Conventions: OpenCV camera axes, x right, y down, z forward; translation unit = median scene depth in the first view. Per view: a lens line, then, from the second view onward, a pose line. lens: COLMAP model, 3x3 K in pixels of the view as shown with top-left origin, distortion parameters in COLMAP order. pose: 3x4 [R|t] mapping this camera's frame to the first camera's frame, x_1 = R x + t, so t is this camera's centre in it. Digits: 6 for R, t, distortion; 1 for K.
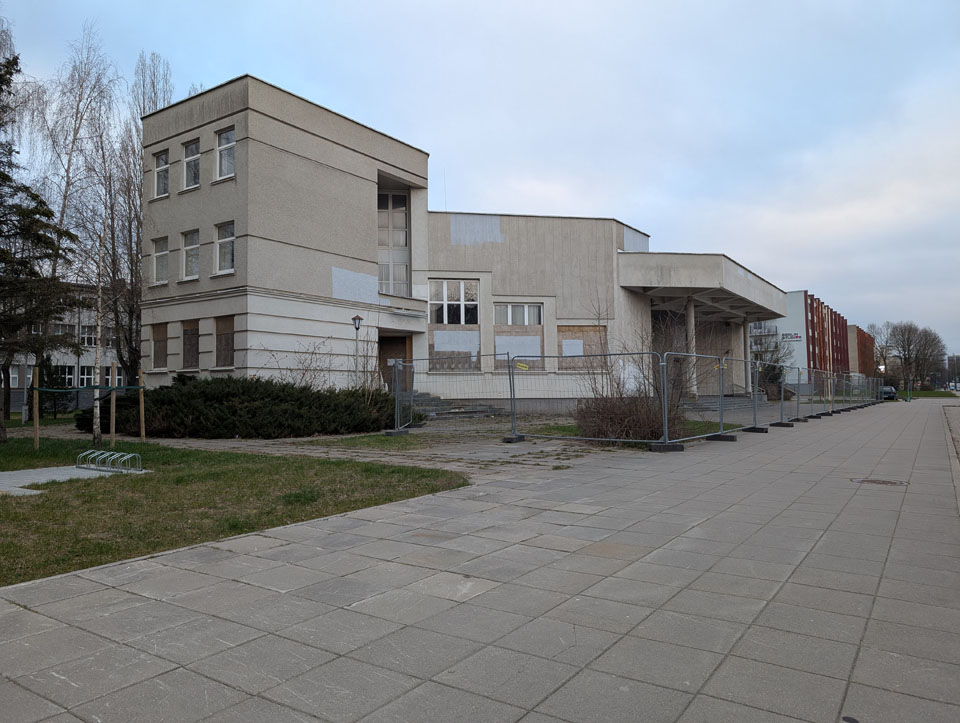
lens RADIAL K [[675.0, 0, 471.6], [0, 675.0, 364.4], [0, 0, 1]] dist [0.014762, 0.000831]
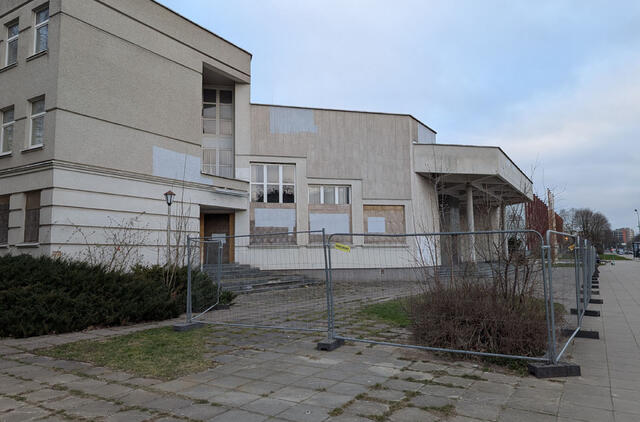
lens RADIAL K [[452.2, 0, 317.1], [0, 452.2, 205.3], [0, 0, 1]] dist [0.013201, -0.000010]
pose [[0.998800, 0.004655, 0.048745, 0.011218], [-0.001378, 0.997749, -0.067048, -0.005391], [-0.048948, 0.066900, 0.996558, 0.251326]]
